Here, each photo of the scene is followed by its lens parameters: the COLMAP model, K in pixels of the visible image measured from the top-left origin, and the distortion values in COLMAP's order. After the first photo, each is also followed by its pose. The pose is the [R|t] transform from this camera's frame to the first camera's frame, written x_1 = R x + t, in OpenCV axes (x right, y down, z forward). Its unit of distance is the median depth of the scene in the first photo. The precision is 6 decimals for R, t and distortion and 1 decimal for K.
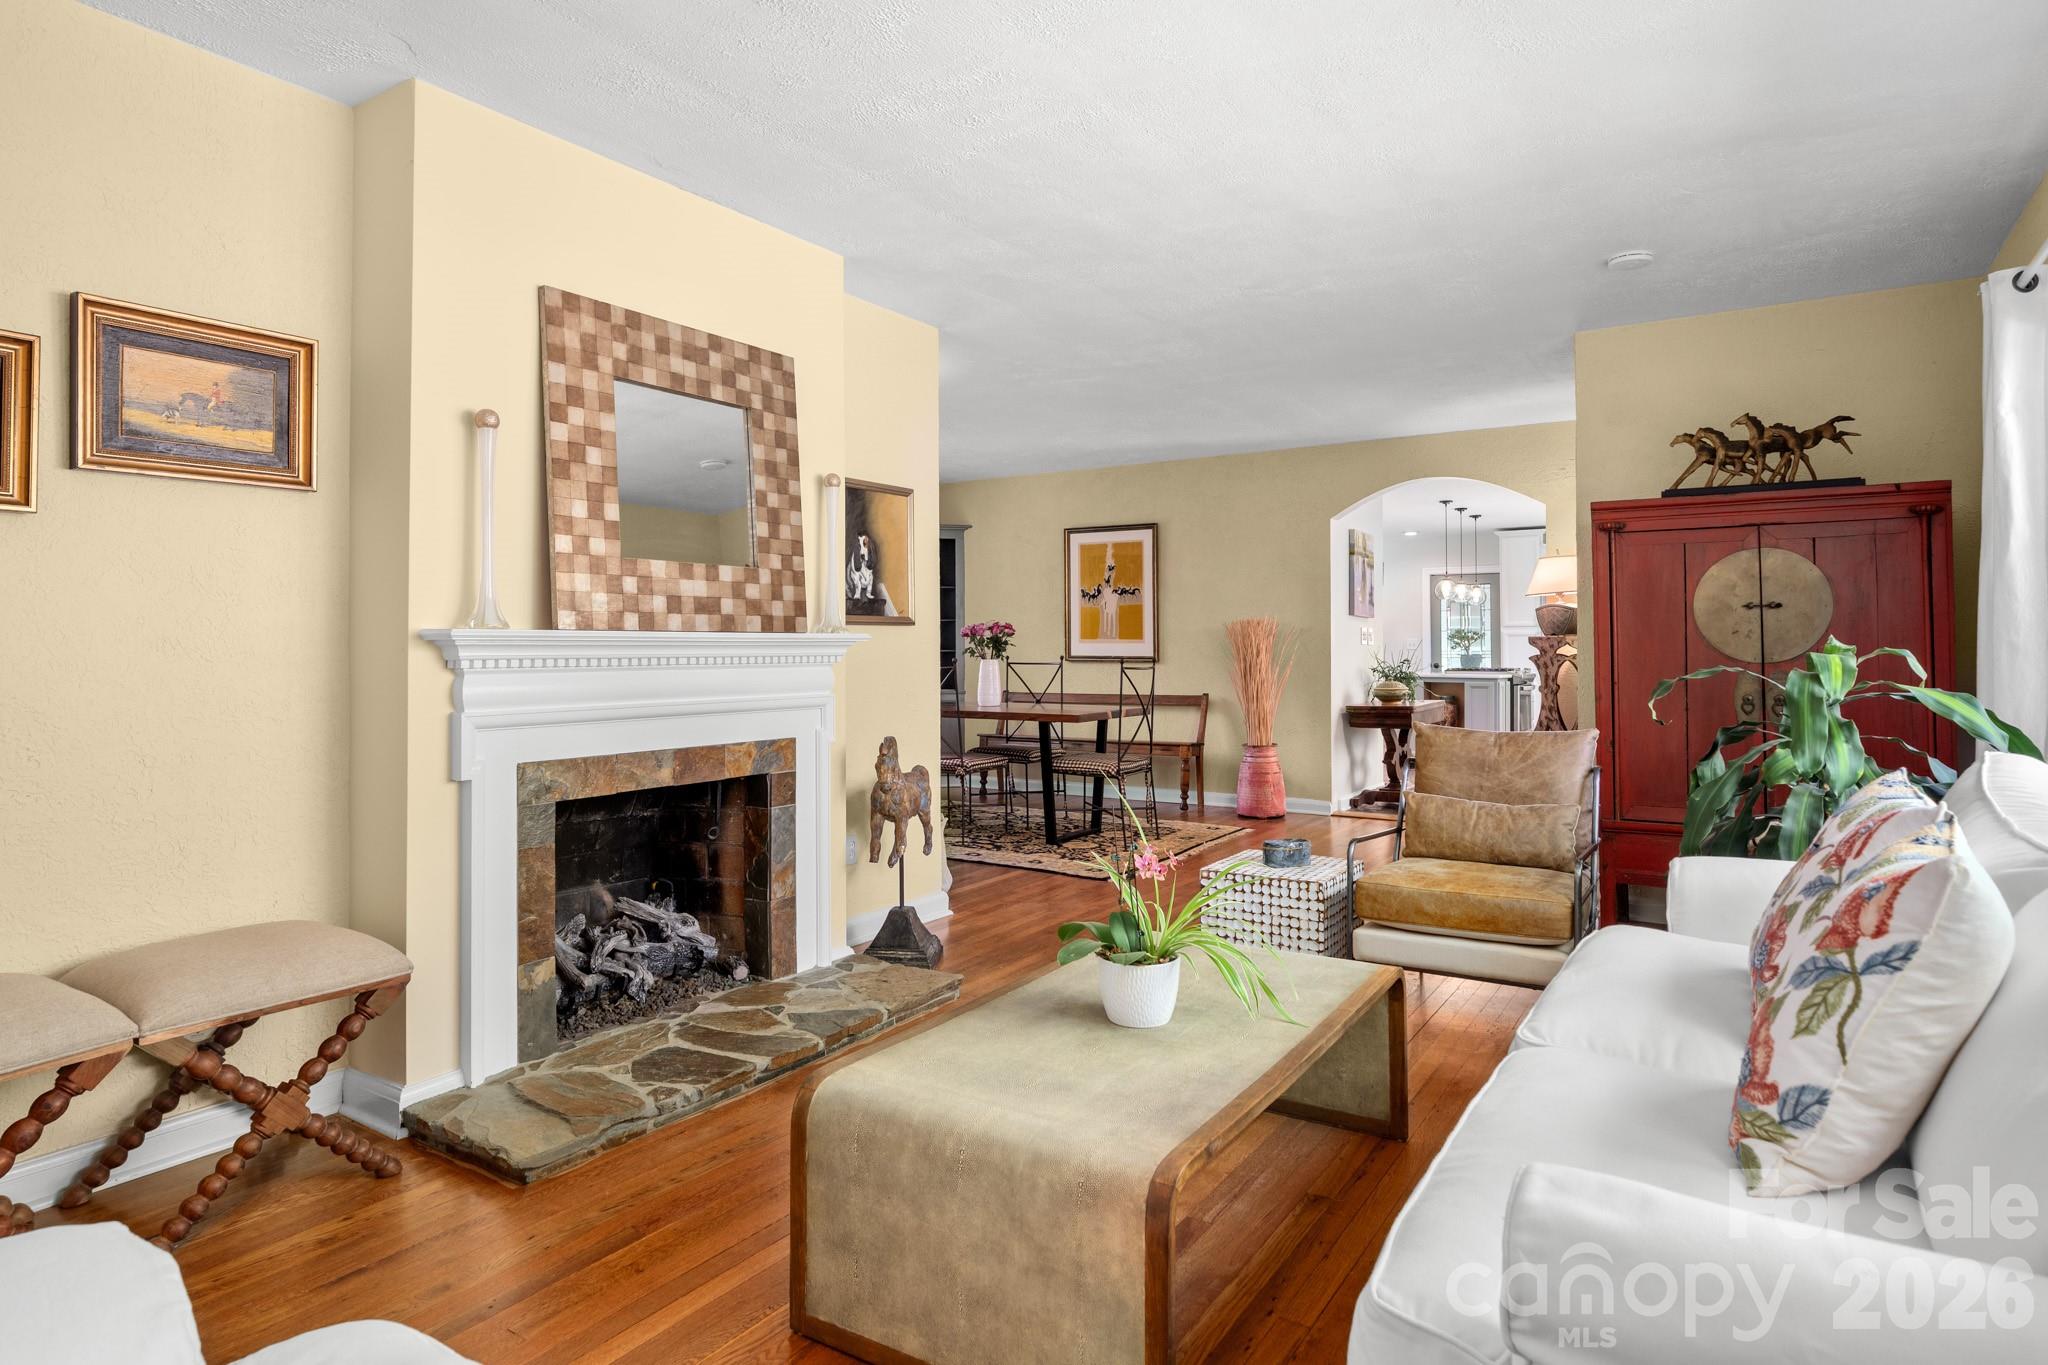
lens RADIAL K [[1151.4, 0, 1029.8], [0, 1151.4, 635.4], [0, 0, 1]] dist [0.000917, -0.000749]
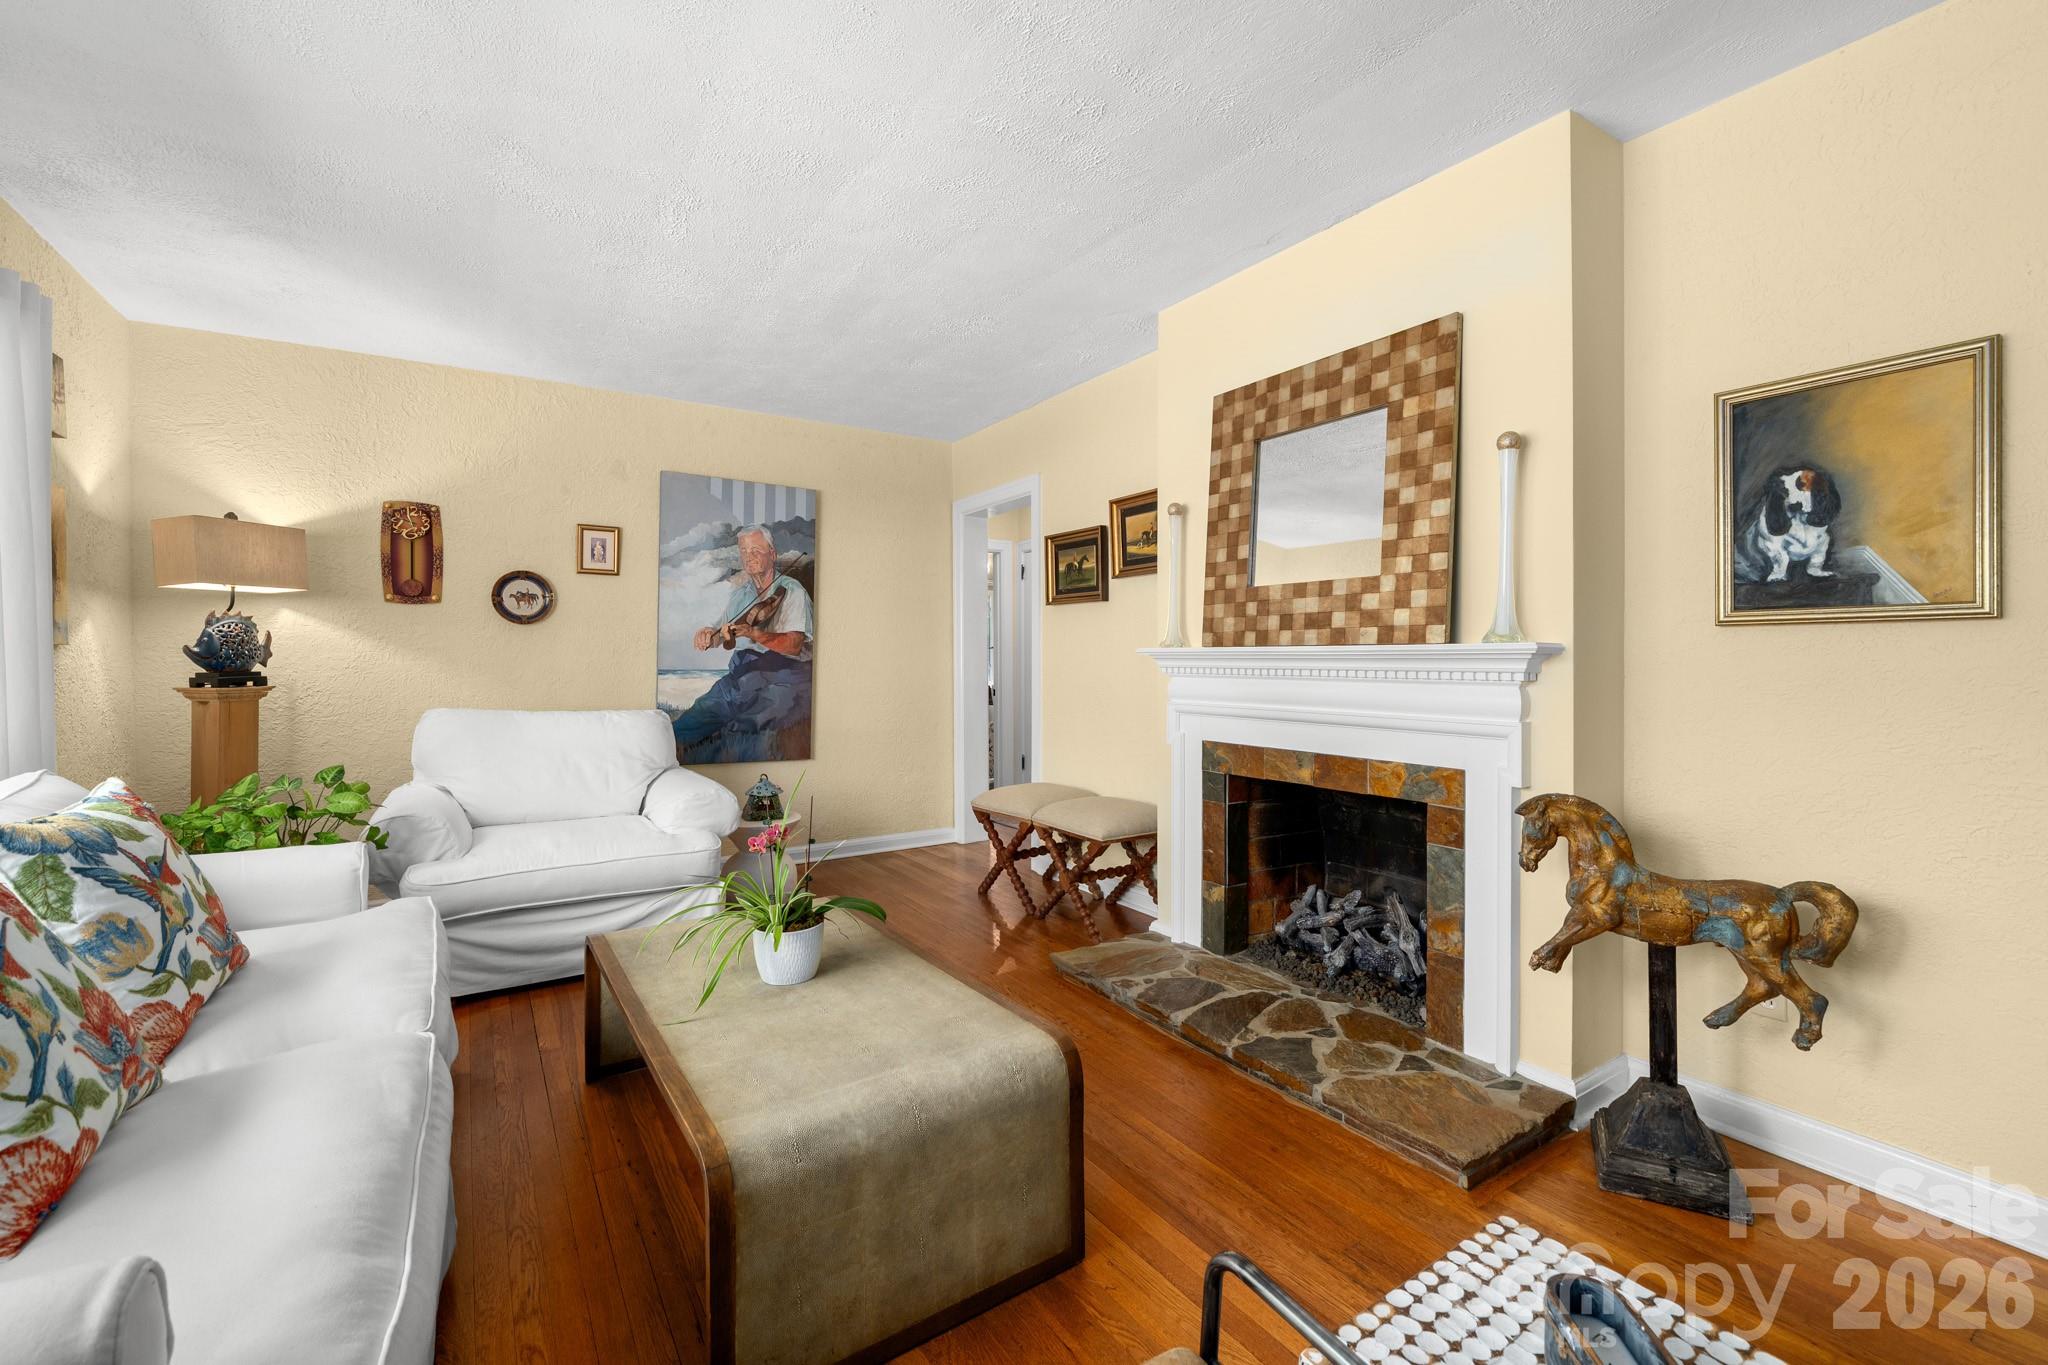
lens RADIAL K [[853.0, 0, 1024.9], [0, 853.0, 663.4], [0, 0, 1]] dist [-0.000523, -0.000054]
pose [[-0.401846, 0.012132, -0.915627, 0.525134], [0.012712, 0.999890, 0.007670, 0.003773], [0.915619, -0.008557, -0.401956, 1.038252]]
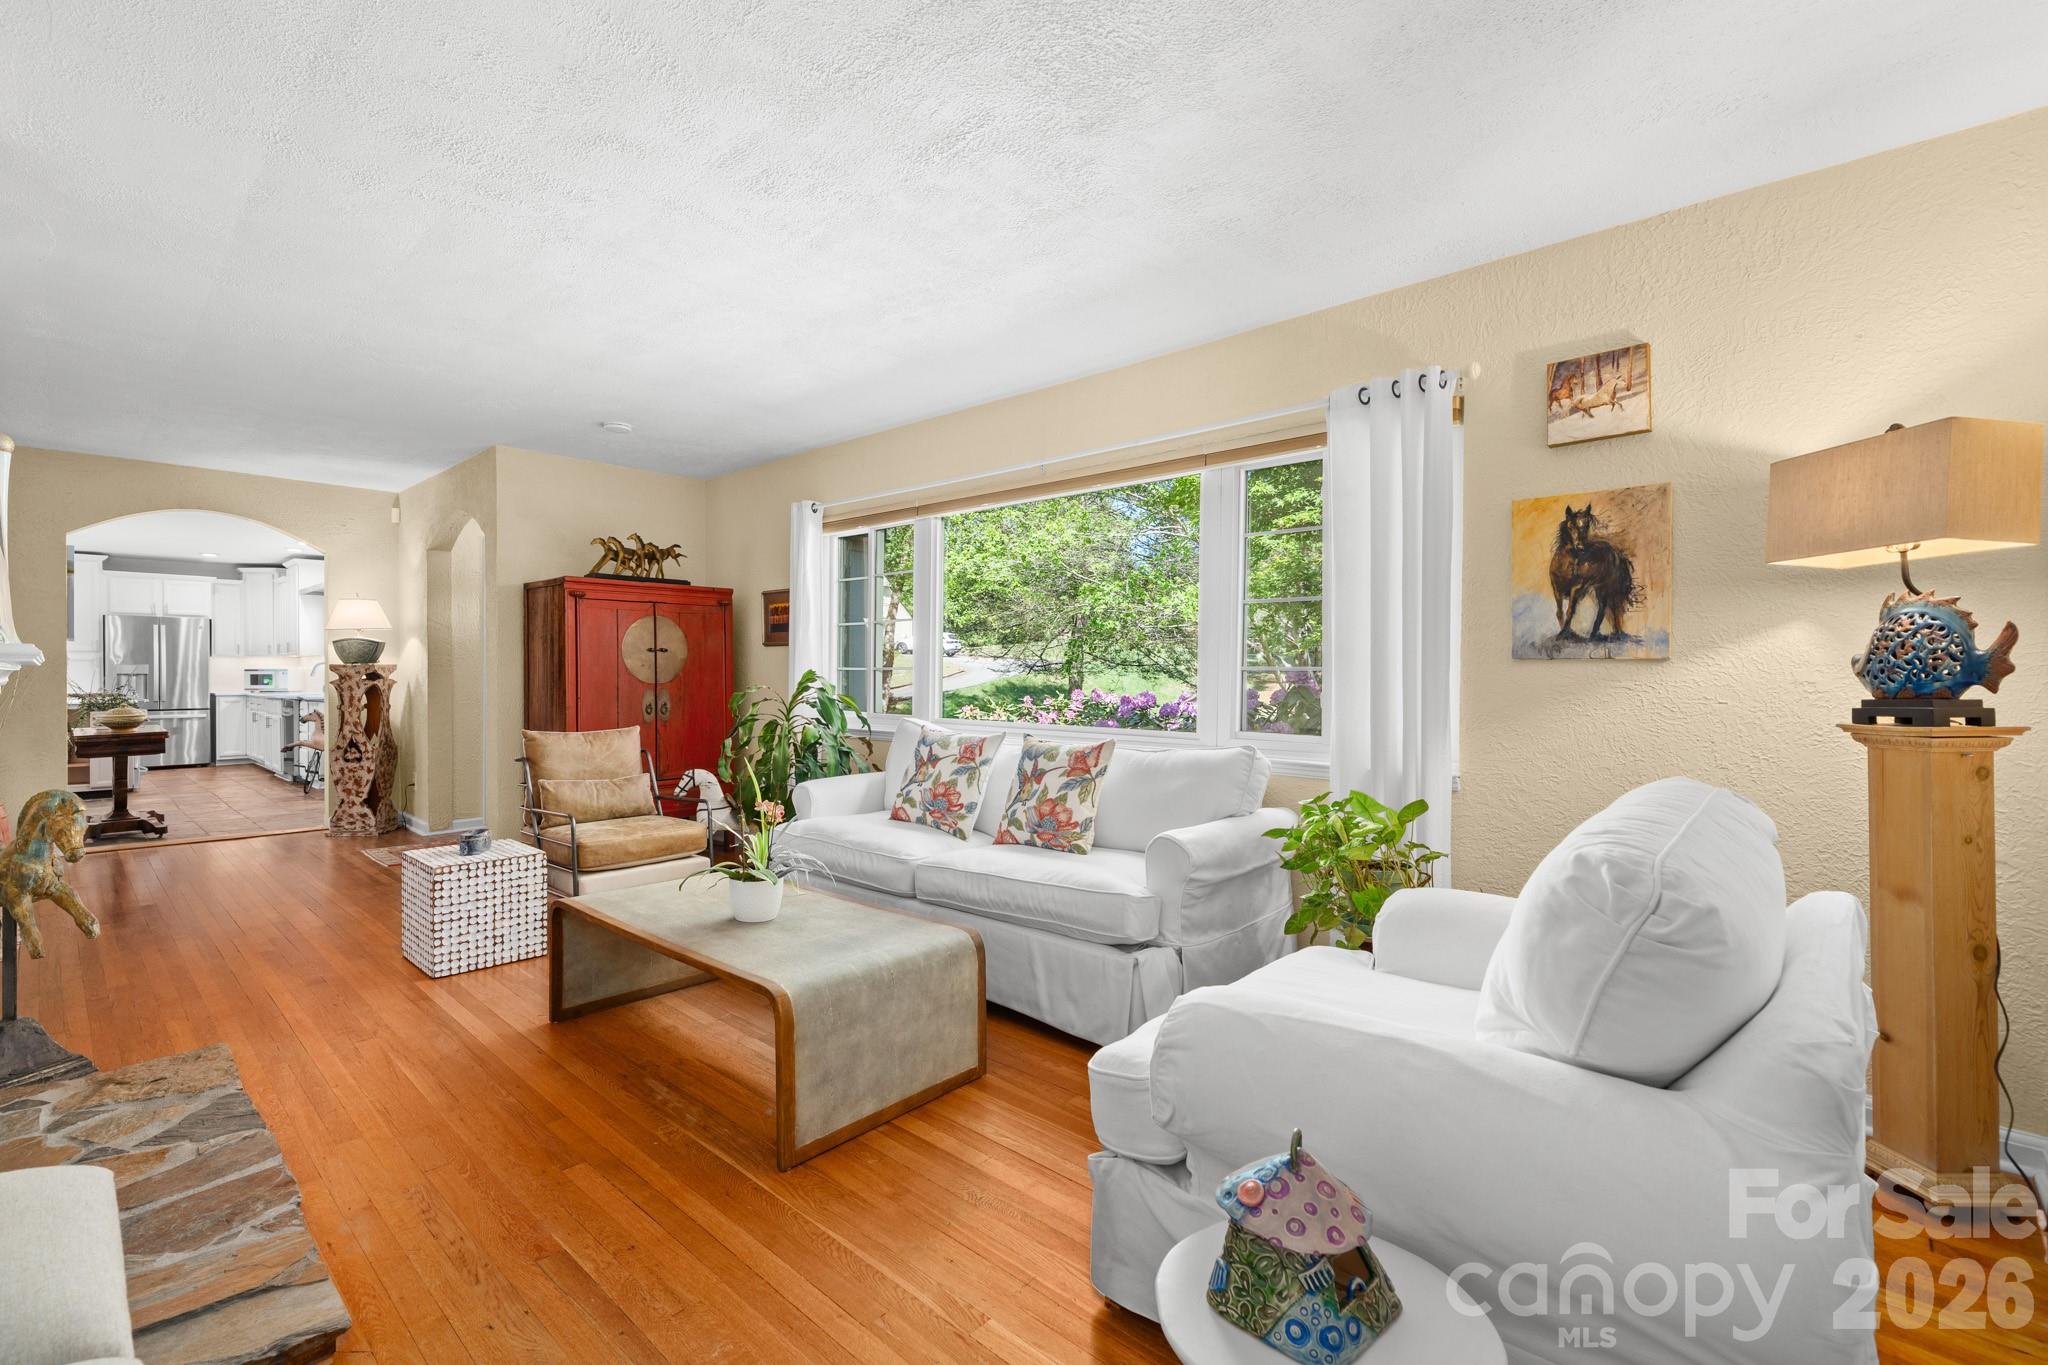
lens RADIAL K [[915.6, 0, 971.9], [0, 915.6, 676.8], [0, 0, 1]] dist [0.000470, 0.000080]
pose [[0.191058, -0.003924, 0.981571, -0.688543], [-0.012553, 0.999900, 0.006441, -0.000758], [-0.981498, -0.013552, 0.190990, 0.318599]]
